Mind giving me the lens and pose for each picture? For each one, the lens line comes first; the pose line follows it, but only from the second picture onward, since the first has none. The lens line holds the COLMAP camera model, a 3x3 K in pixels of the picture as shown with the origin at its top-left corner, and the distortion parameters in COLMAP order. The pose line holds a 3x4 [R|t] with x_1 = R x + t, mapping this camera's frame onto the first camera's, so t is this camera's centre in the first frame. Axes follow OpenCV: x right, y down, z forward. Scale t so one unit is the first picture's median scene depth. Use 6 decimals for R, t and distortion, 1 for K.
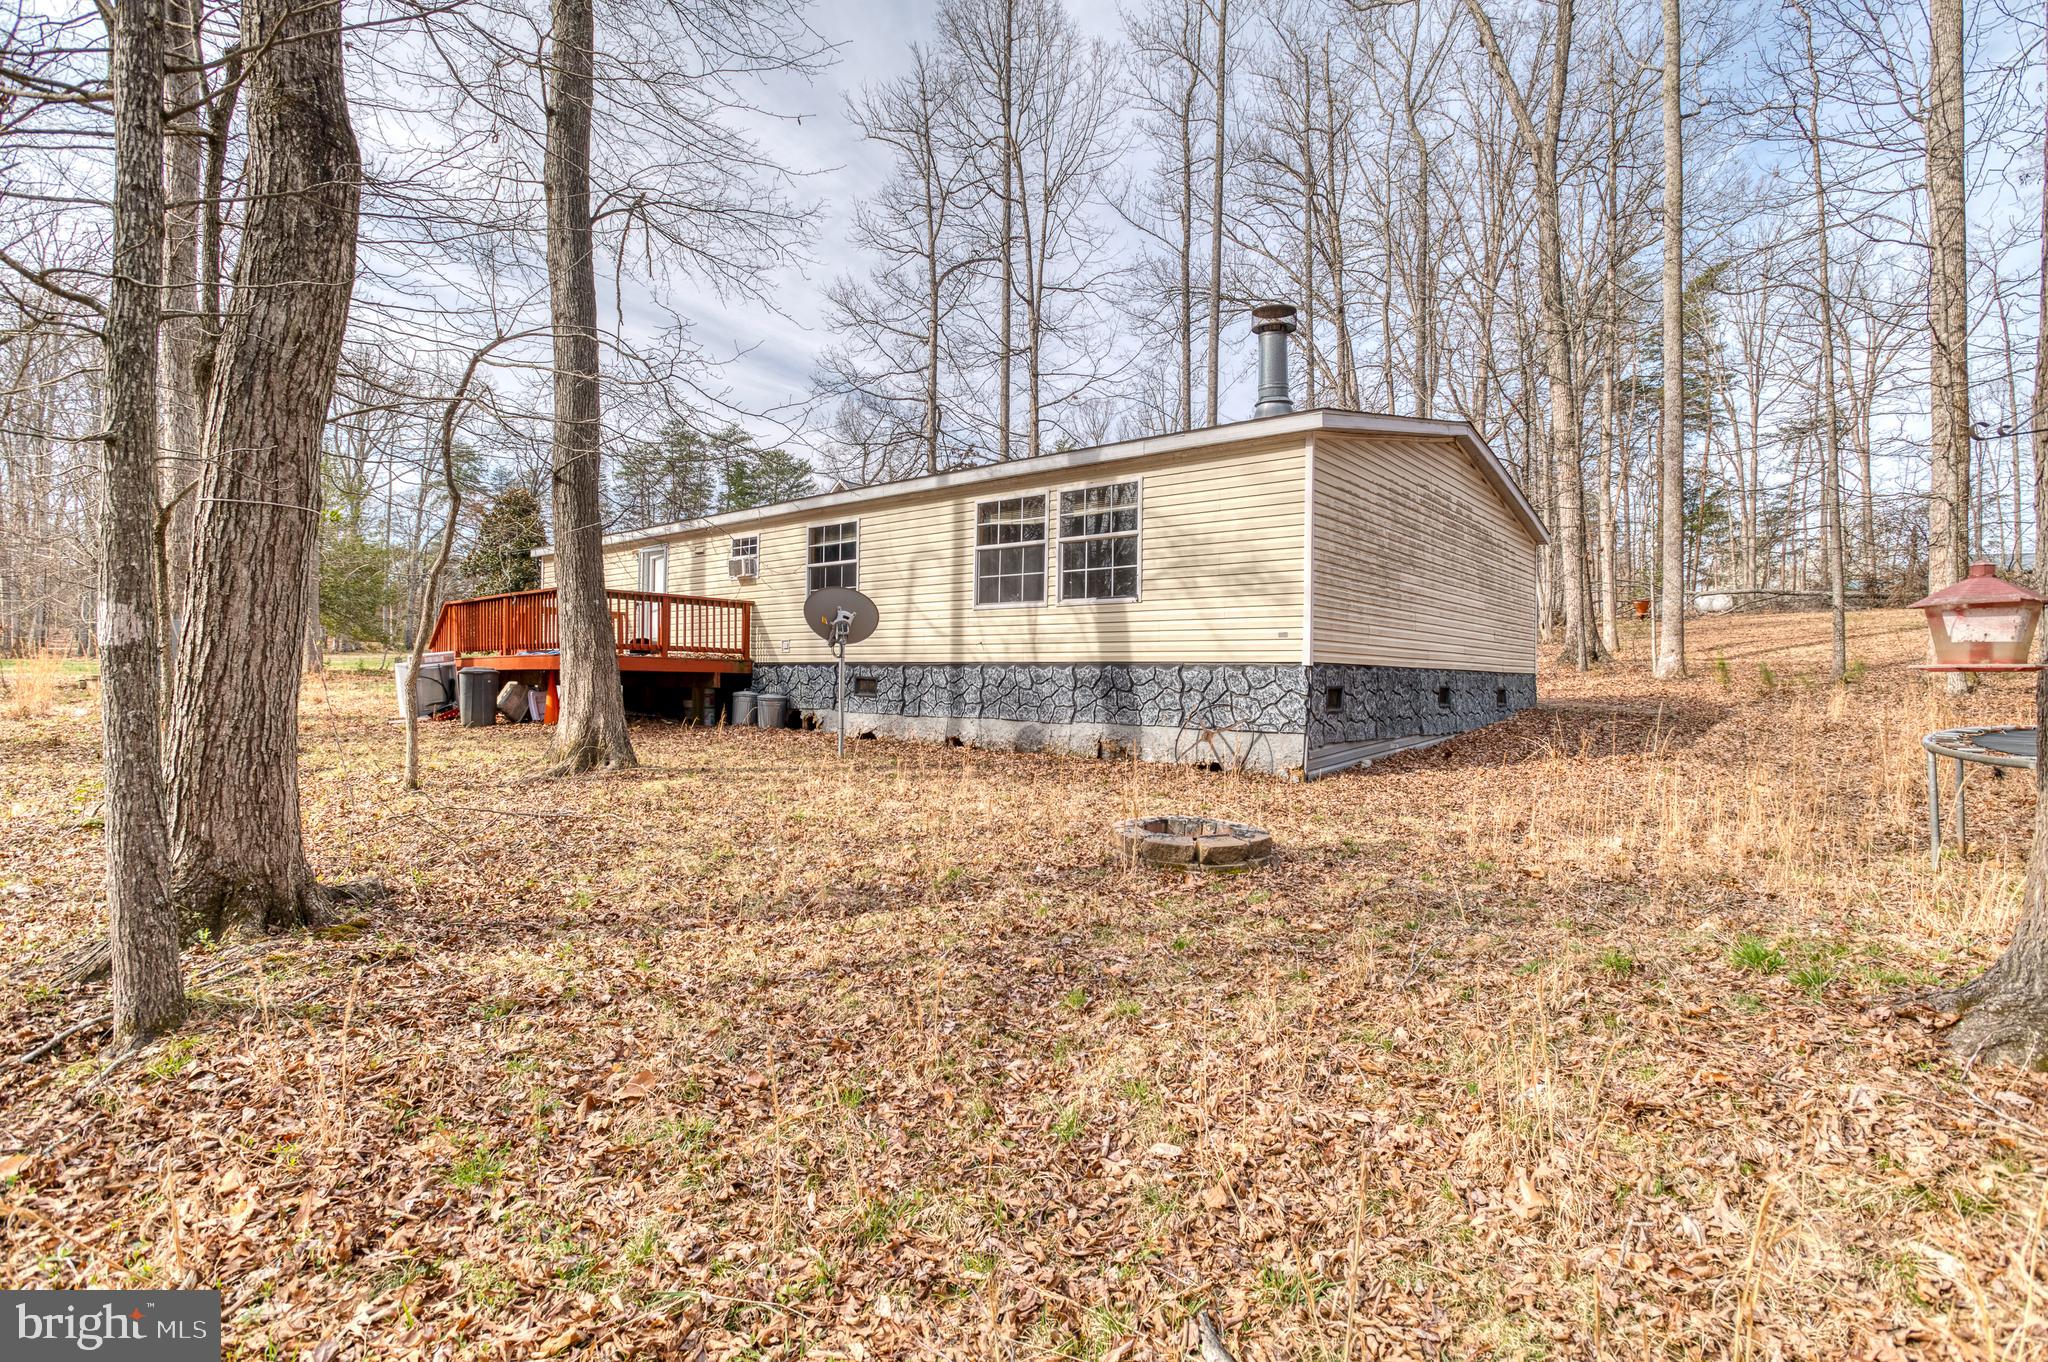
lens RADIAL K [[1003.5, 0, 1026.4], [0, 1003.5, 682.7], [0, 0, 1]] dist [-0.041032, 0.013169]
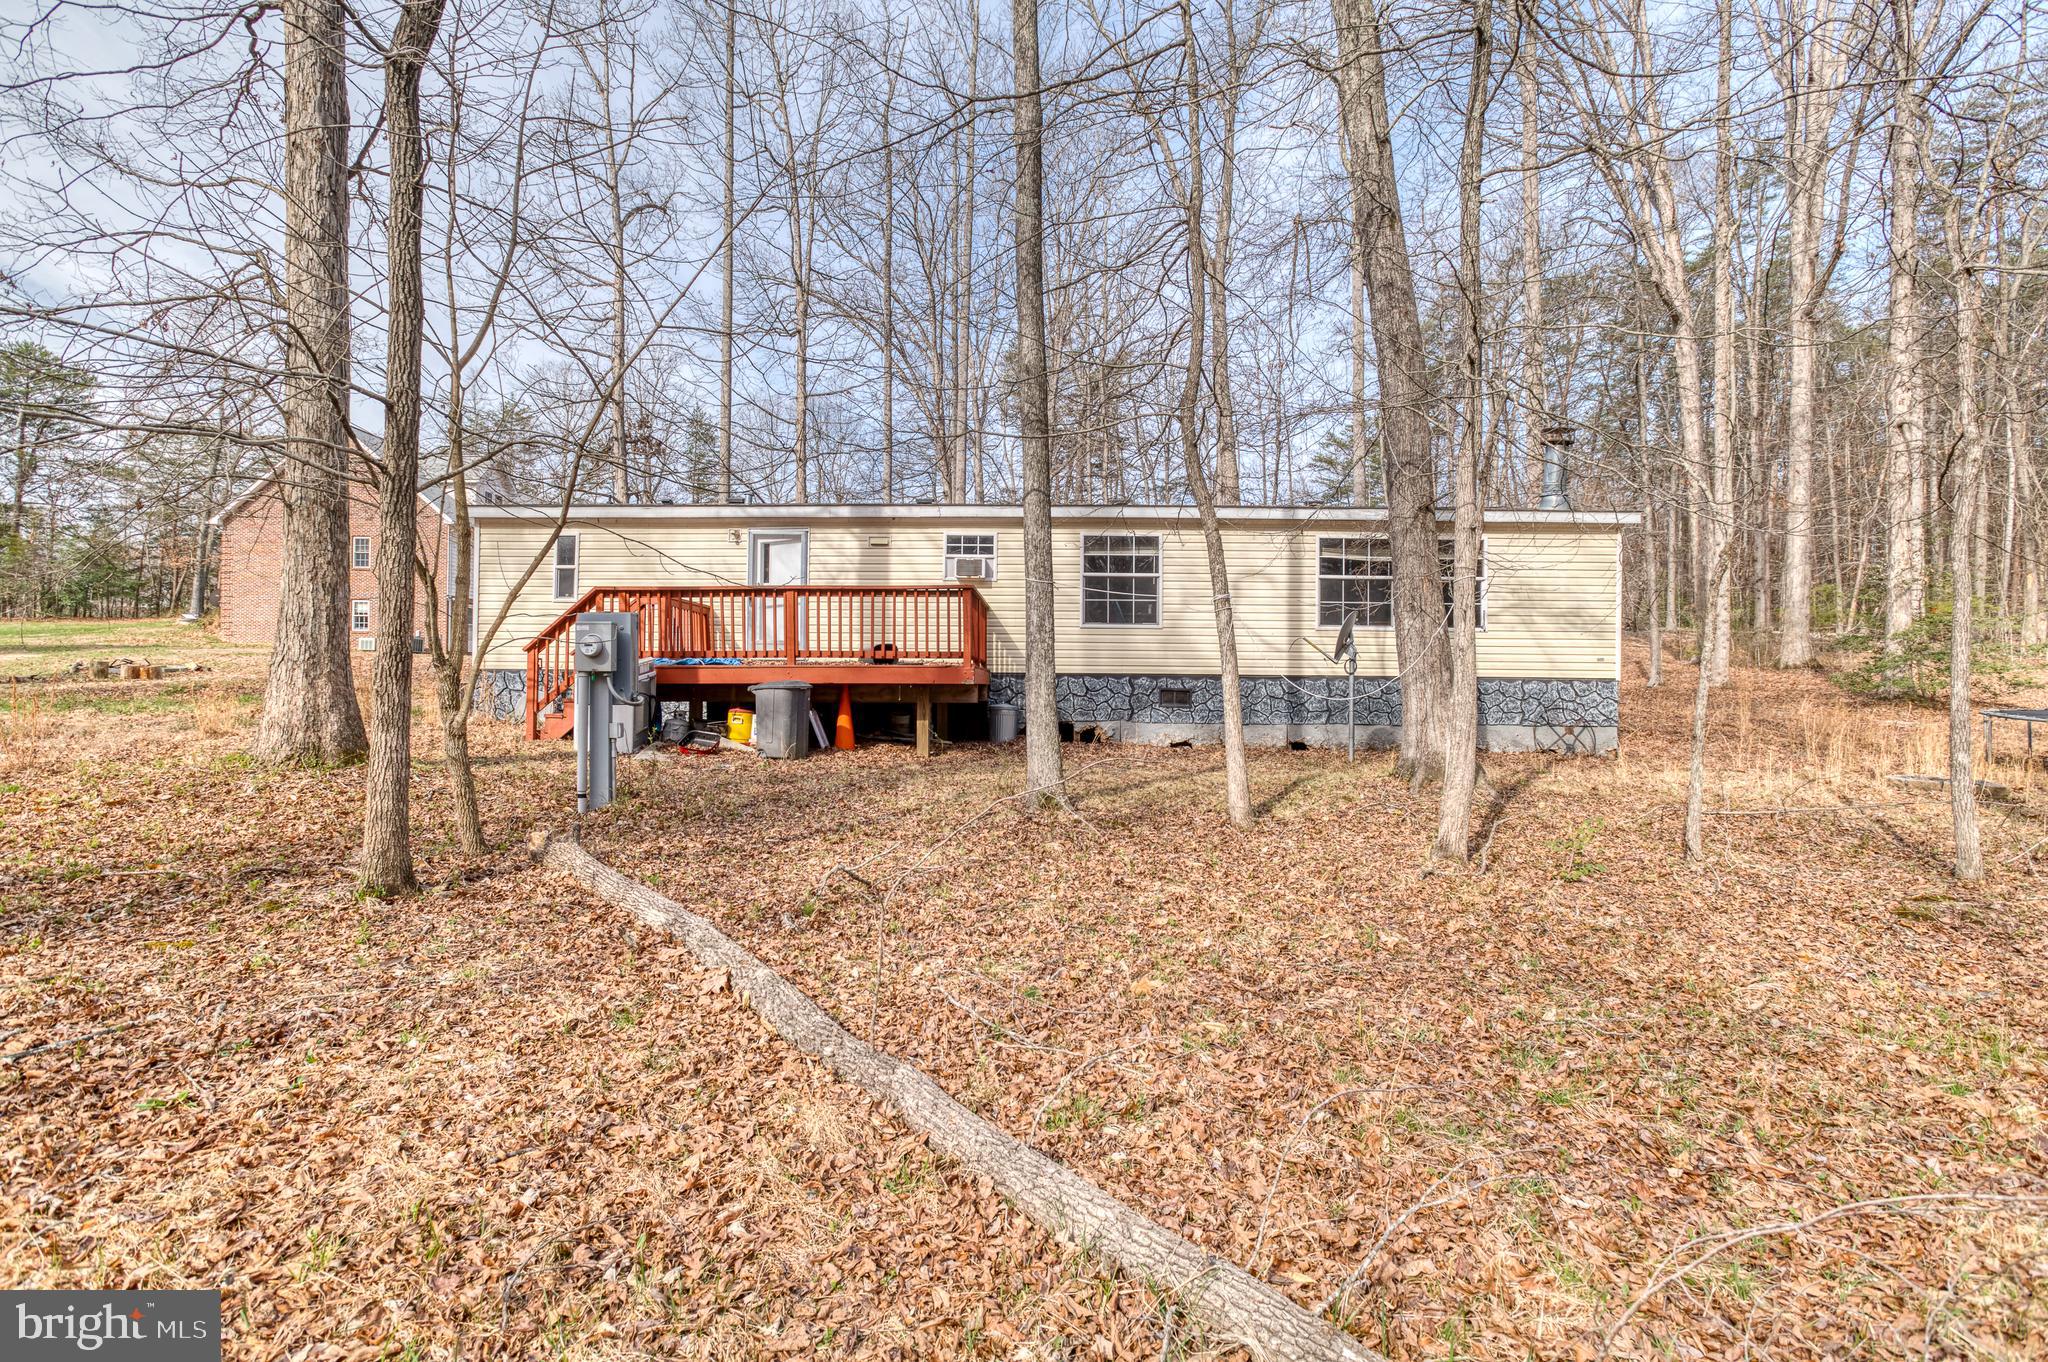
lens RADIAL K [[1003.5, 0, 1027.8], [0, 1003.5, 685.5], [0, 0, 1]] dist [-0.041032, 0.013169]
pose [[0.753257, -0.005203, 0.657705, -1.025538], [0.004136, 0.999986, 0.003173, -0.013691], [-0.657713, 0.000330, 0.753269, 0.345511]]
